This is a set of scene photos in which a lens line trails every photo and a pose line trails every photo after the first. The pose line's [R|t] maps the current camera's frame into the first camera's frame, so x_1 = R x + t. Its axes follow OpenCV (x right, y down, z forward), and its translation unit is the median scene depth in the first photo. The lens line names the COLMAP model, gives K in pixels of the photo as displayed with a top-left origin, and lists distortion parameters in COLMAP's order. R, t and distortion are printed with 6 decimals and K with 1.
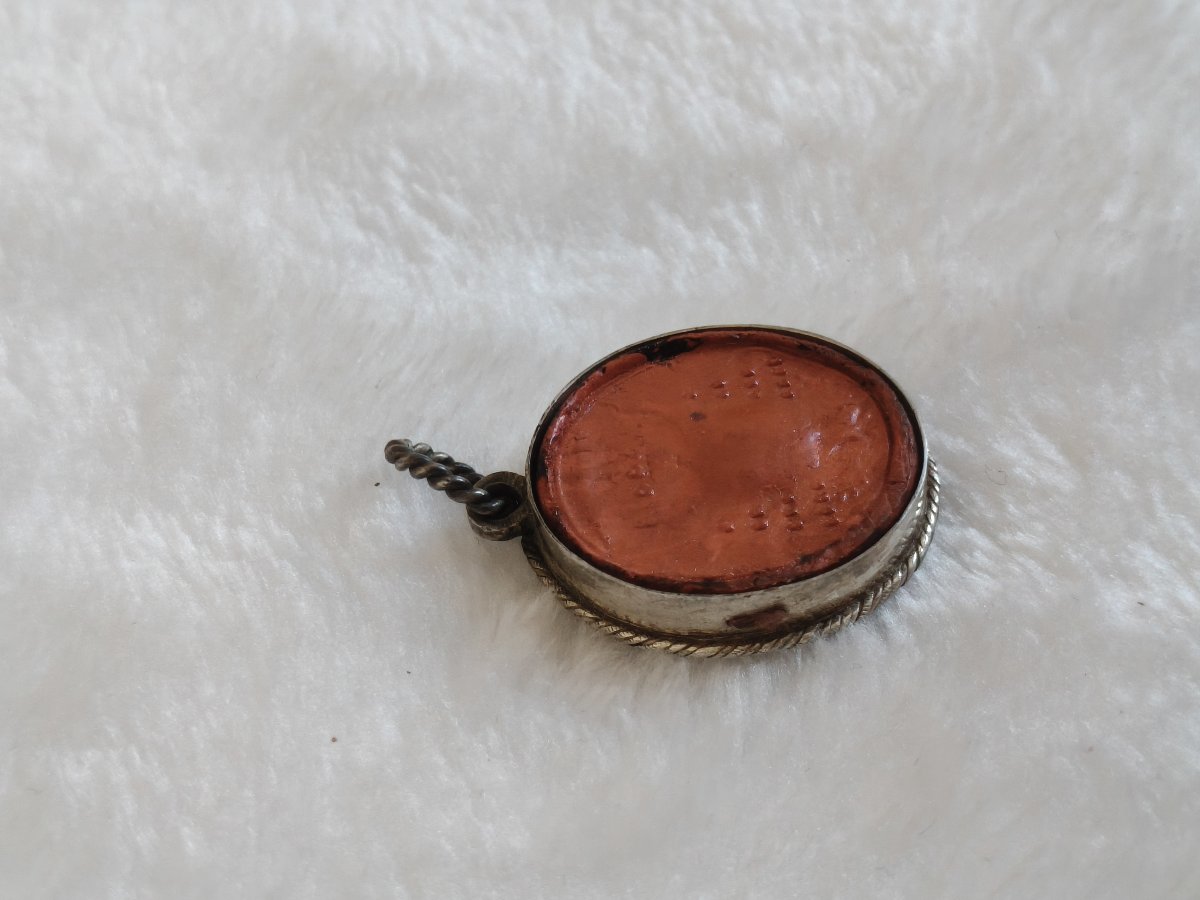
lens RADIAL K [[1795.7, 0, 600.0], [0, 1795.7, 450.0], [0, 0, 1]] dist [0.559264, -3.377037]
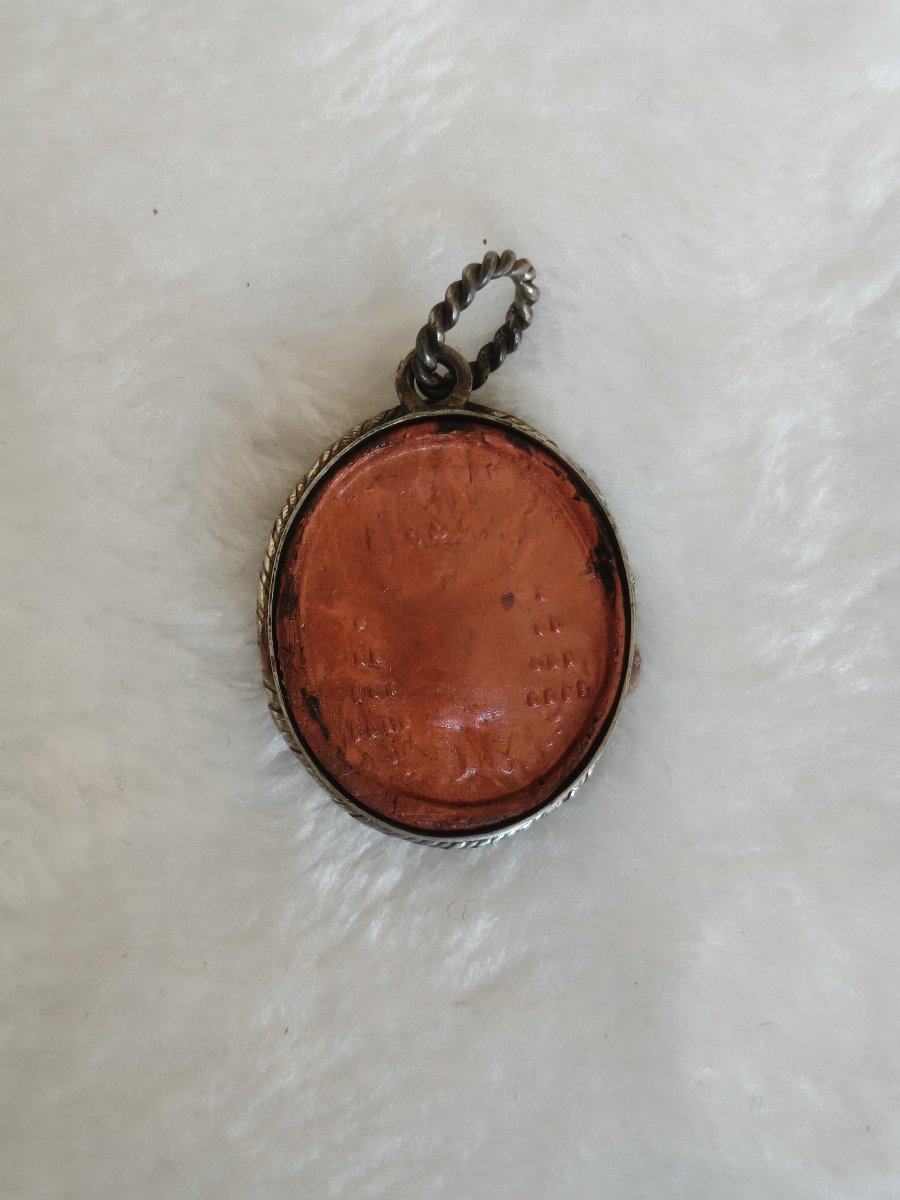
lens RADIAL K [[1795.7, 0, 450.0], [0, 1795.7, 600.0], [0, 0, 1]] dist [0.559264, -3.377037]
pose [[-0.025076, 0.996296, 0.082249, -0.020189], [-0.848342, -0.064733, 0.525476, -0.476223], [0.528854, -0.056598, 0.846824, 0.215193]]
